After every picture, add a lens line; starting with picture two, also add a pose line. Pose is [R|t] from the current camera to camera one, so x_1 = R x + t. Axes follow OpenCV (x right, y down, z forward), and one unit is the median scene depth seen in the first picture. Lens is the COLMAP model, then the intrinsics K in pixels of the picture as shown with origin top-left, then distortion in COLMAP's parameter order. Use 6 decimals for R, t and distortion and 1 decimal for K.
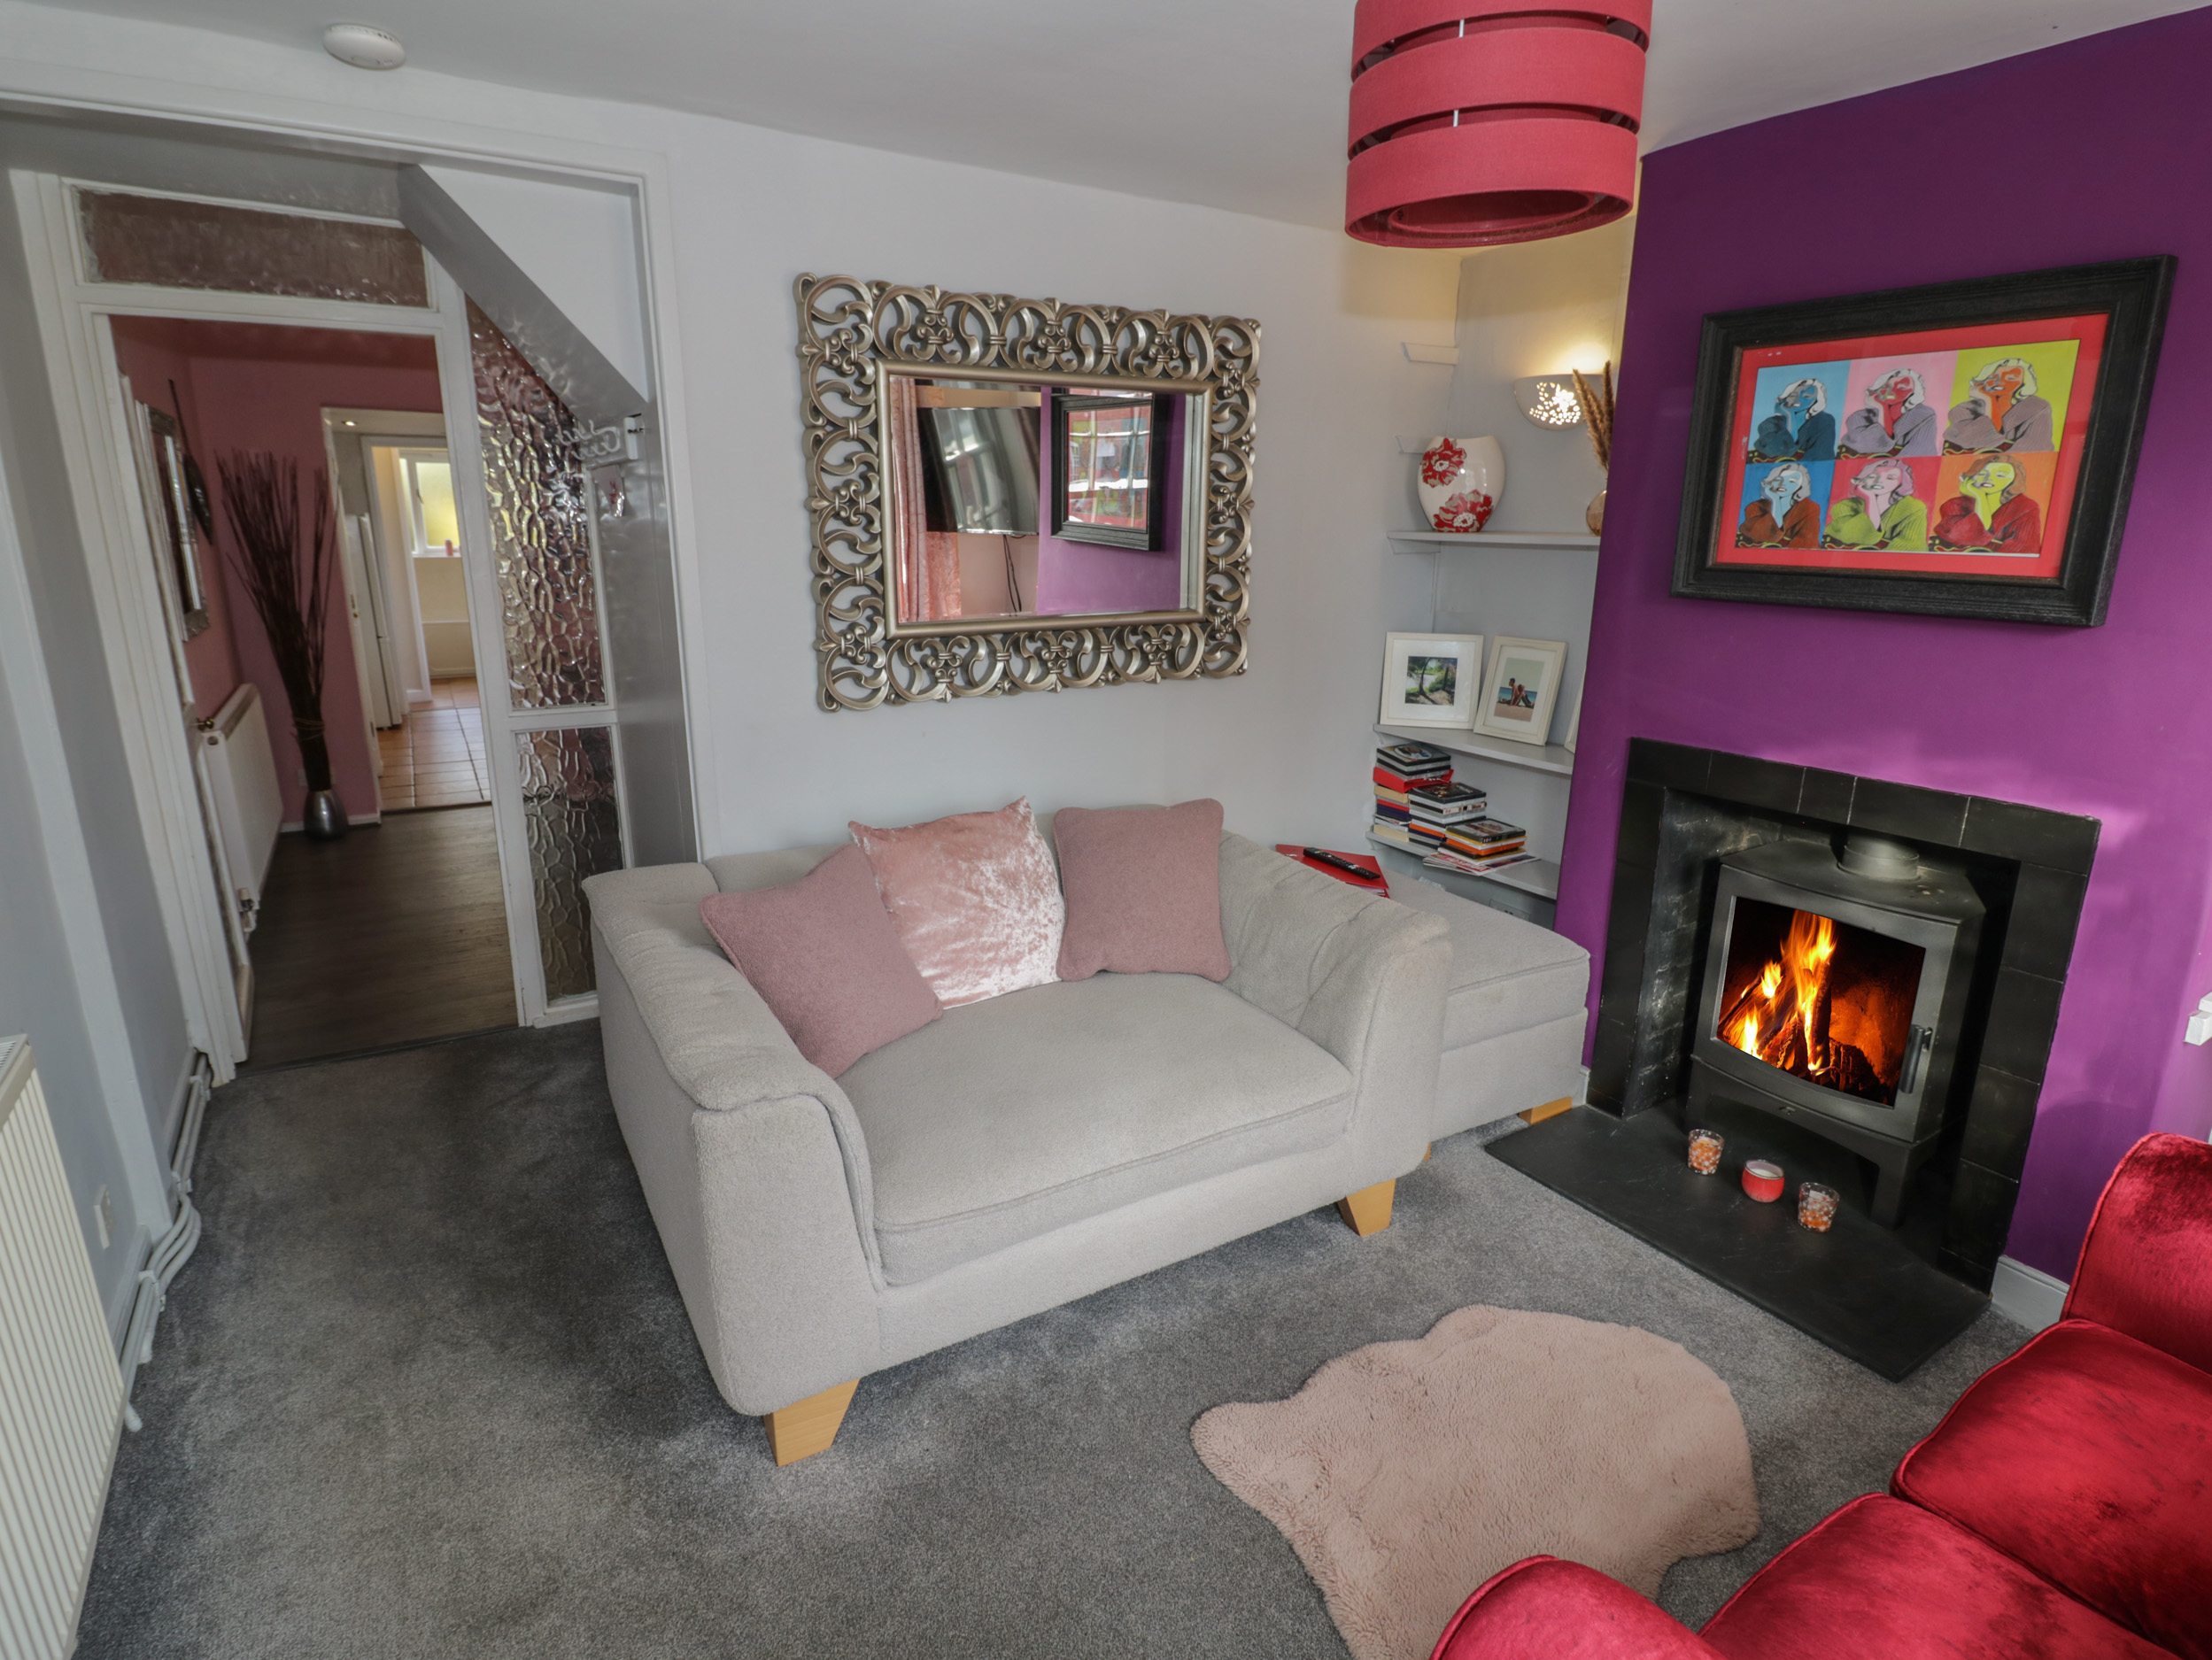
lens RADIAL K [[1135.4, 0, 1087.6], [0, 1135.4, 822.9], [0, 0, 1]] dist [-0.018303, -0.004037]
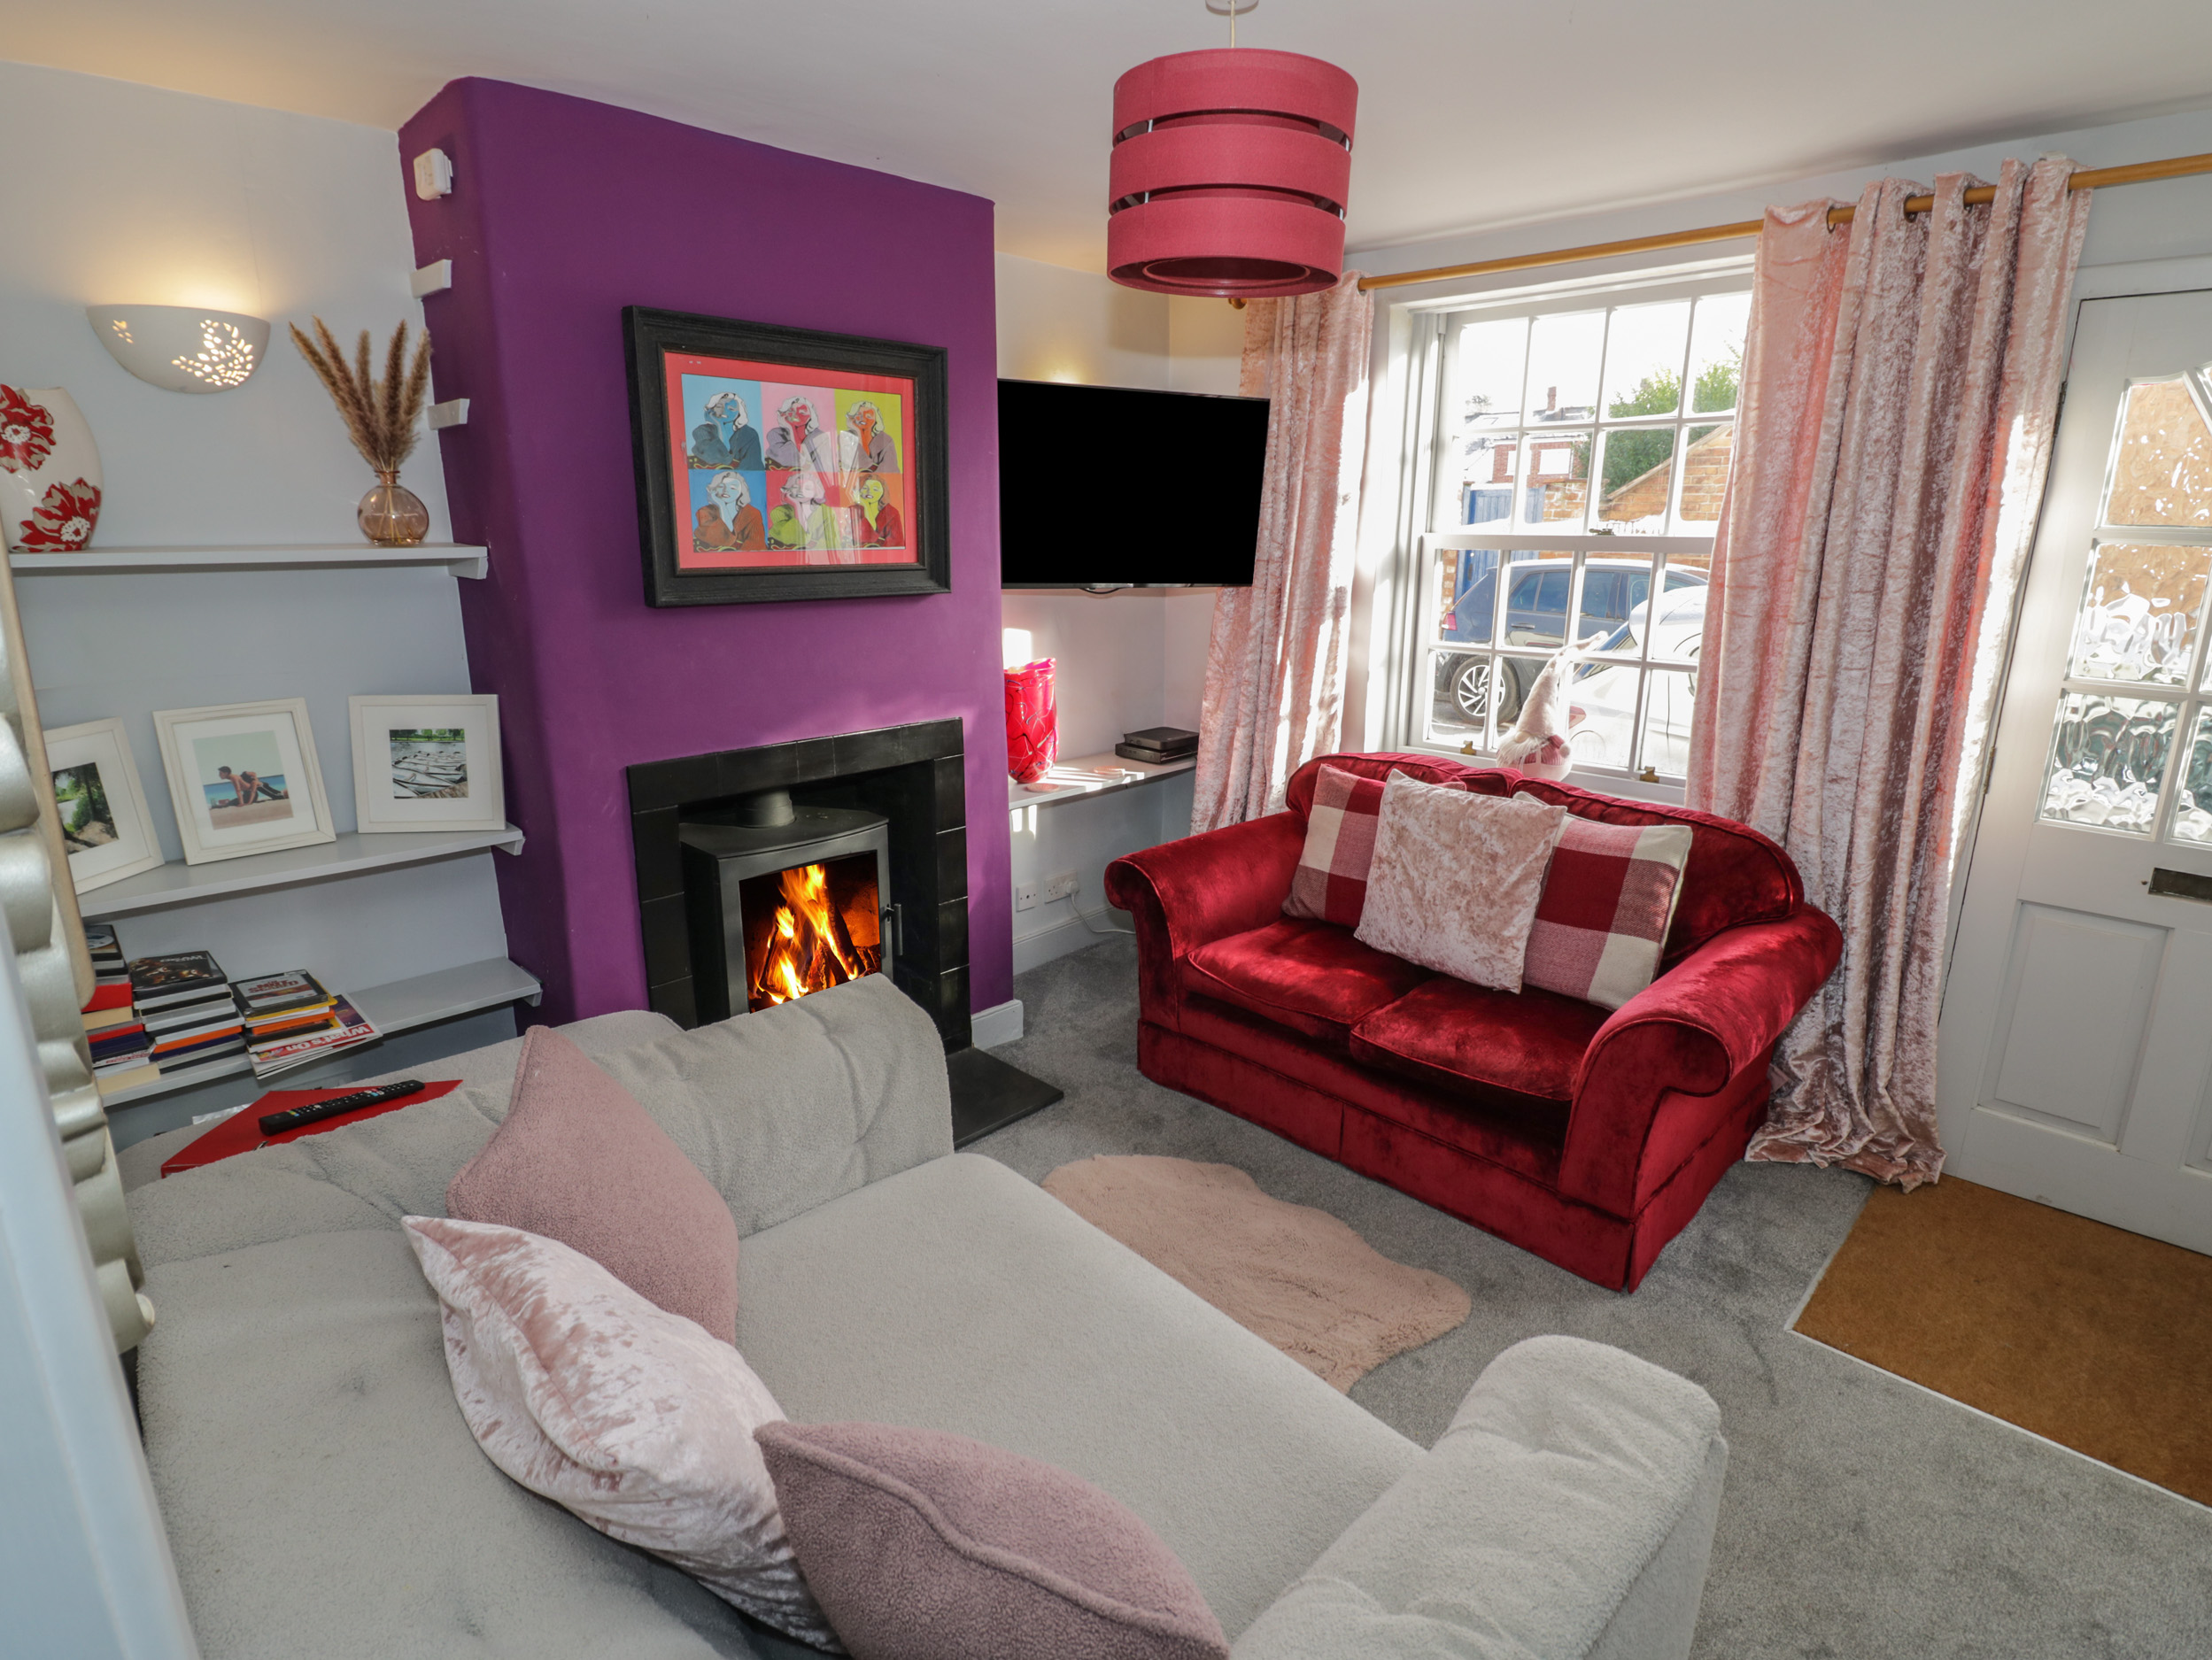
lens RADIAL K [[1135.4, 0, 1094.9], [0, 1135.4, 845.4], [0, 0, 1]] dist [-0.018303, -0.004037]
pose [[-0.259225, -0.284728, 0.922894, -0.543310], [0.235032, 0.908235, 0.346222, -0.281157], [-0.936783, 0.306659, -0.168516, 0.944105]]
